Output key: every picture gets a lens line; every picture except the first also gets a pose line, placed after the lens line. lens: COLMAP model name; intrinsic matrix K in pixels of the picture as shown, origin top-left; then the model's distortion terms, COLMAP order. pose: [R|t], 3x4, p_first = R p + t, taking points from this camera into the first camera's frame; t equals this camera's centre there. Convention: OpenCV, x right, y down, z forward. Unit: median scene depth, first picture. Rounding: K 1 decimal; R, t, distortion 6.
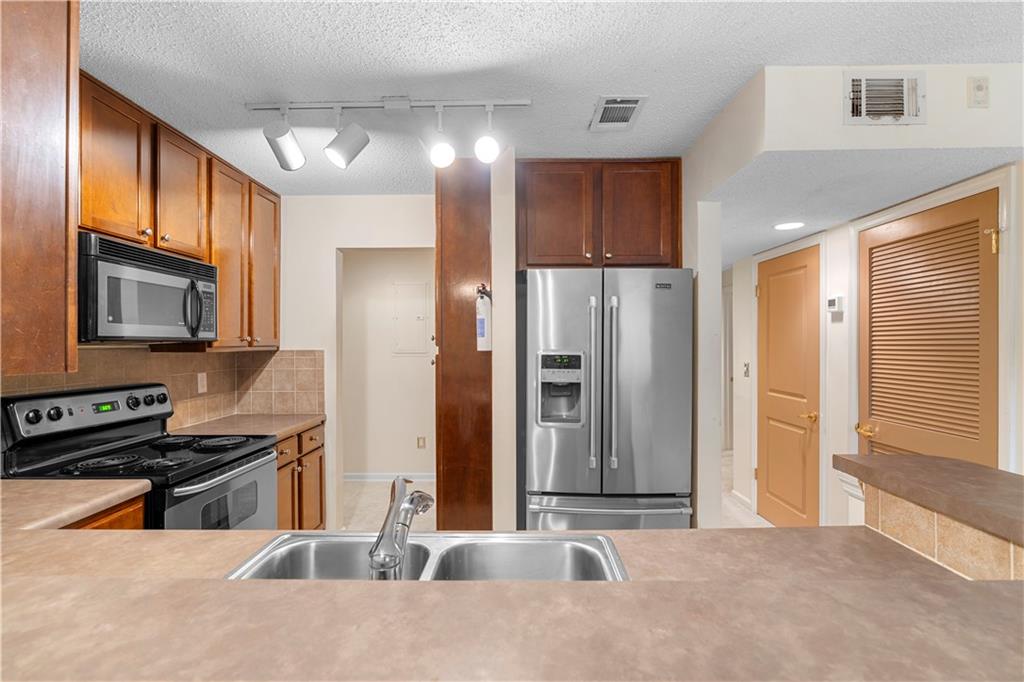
lens RADIAL K [[465.0, 0, 513.4], [0, 465.0, 347.4], [0, 0, 1]] dist [-0.007458, 0.003491]
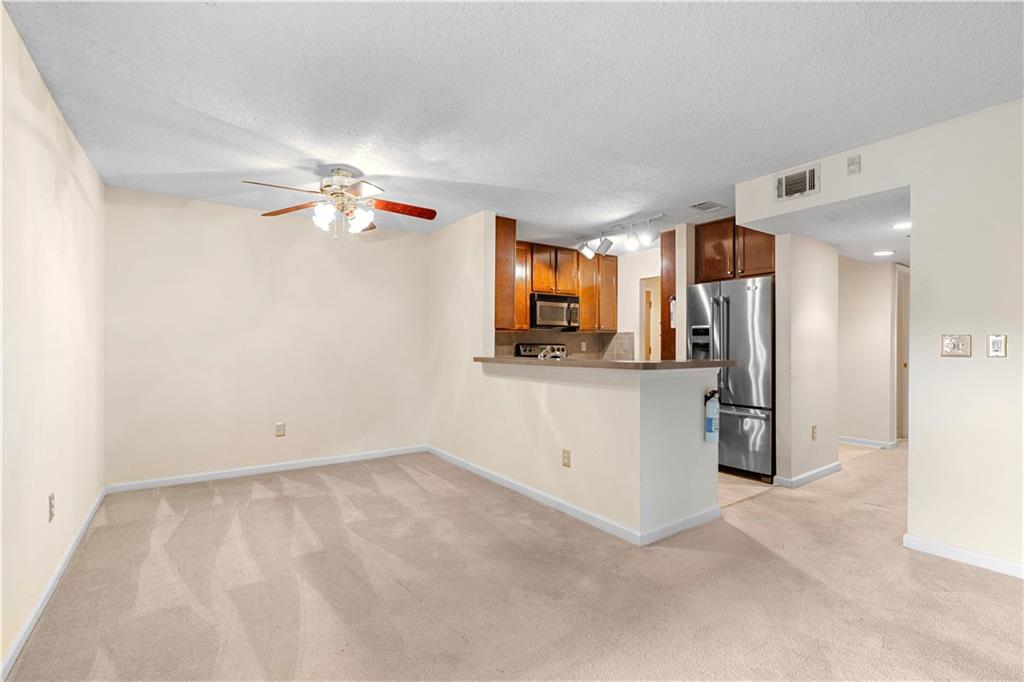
lens RADIAL K [[465.0, 0, 514.1], [0, 465.0, 344.0], [0, 0, 1]] dist [-0.007458, 0.003491]
pose [[0.579905, 0.000079, -0.814684, 1.215828], [-0.006746, 0.999966, -0.004705, 0.094146], [0.814656, 0.008224, 0.579886, -0.743038]]
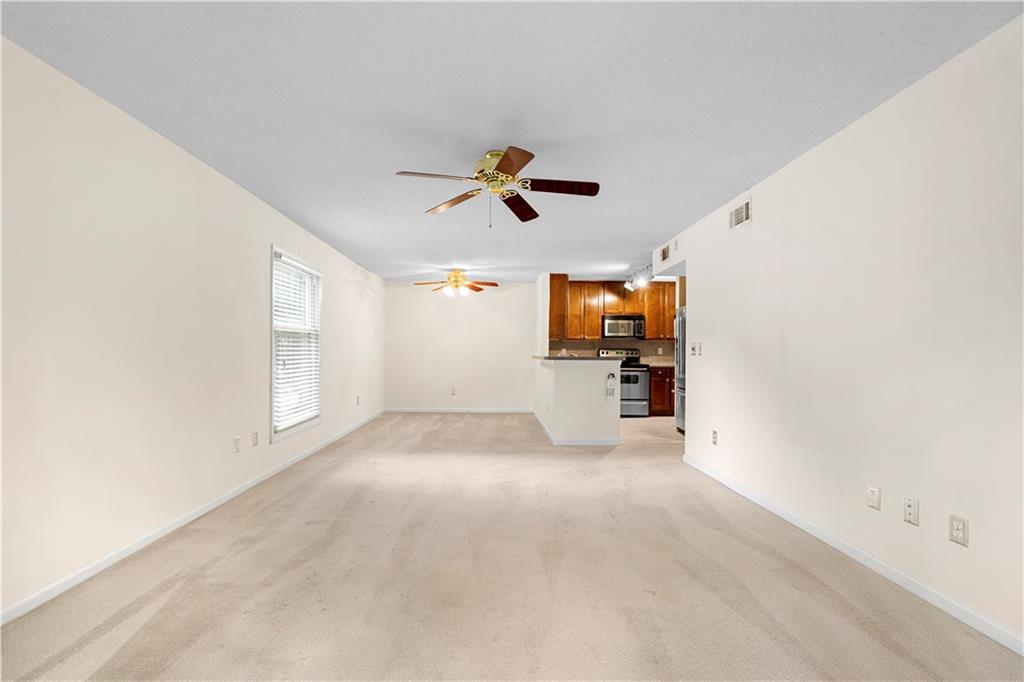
lens RADIAL K [[465.0, 0, 516.8], [0, 465.0, 351.4], [0, 0, 1]] dist [-0.007458, 0.003491]
pose [[0.053578, 0.002725, -0.998560, 2.850554], [-0.013238, 0.999910, 0.002018, 0.102426], [0.998476, 0.013111, 0.053609, -0.132548]]
